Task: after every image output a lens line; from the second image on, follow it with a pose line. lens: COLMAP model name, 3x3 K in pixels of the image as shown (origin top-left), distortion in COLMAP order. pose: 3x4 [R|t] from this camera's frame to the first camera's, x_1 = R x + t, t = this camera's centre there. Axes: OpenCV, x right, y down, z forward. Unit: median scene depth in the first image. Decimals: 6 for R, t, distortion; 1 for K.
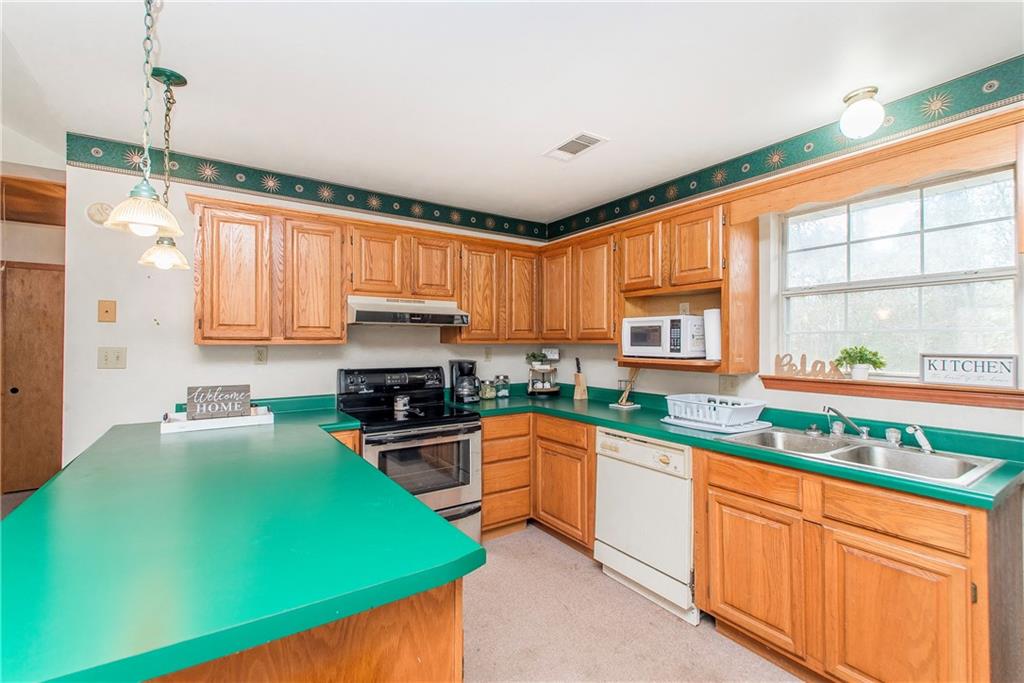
lens RADIAL K [[445.7, 0, 512.7], [0, 445.7, 334.4], [0, 0, 1]] dist [0.039682, -0.023124]
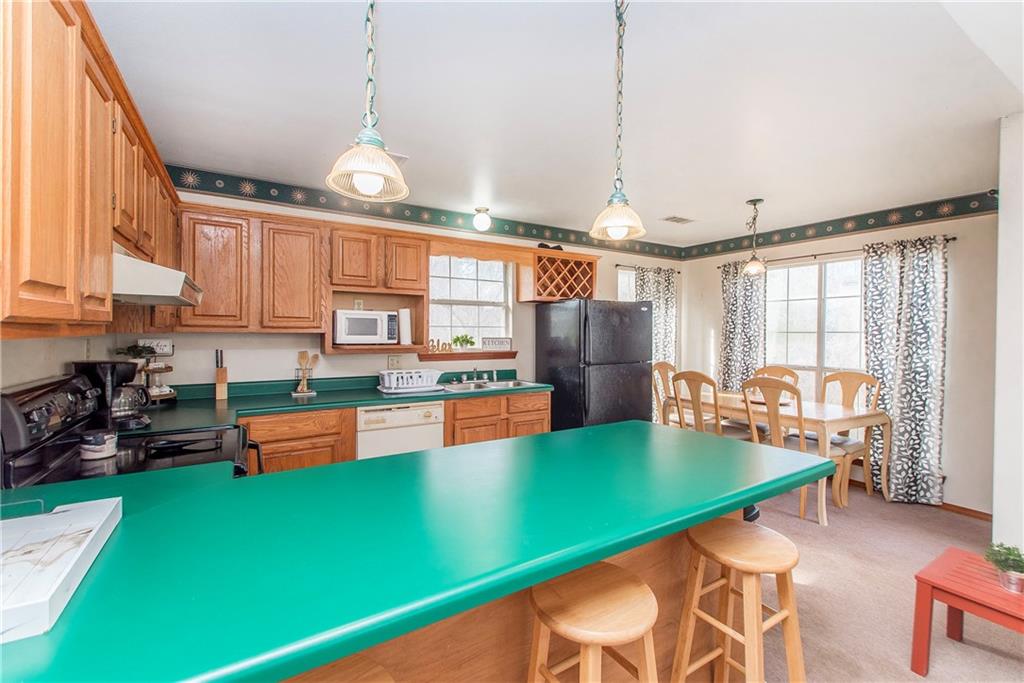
lens RADIAL K [[445.7, 0, 512.7], [0, 445.7, 334.4], [0, 0, 1]] dist [0.039682, -0.023124]
pose [[0.083768, -0.004773, 0.996474, -1.010317], [-0.021221, 0.999753, 0.006572, 0.009338], [-0.996259, -0.021696, 0.083646, 0.587571]]
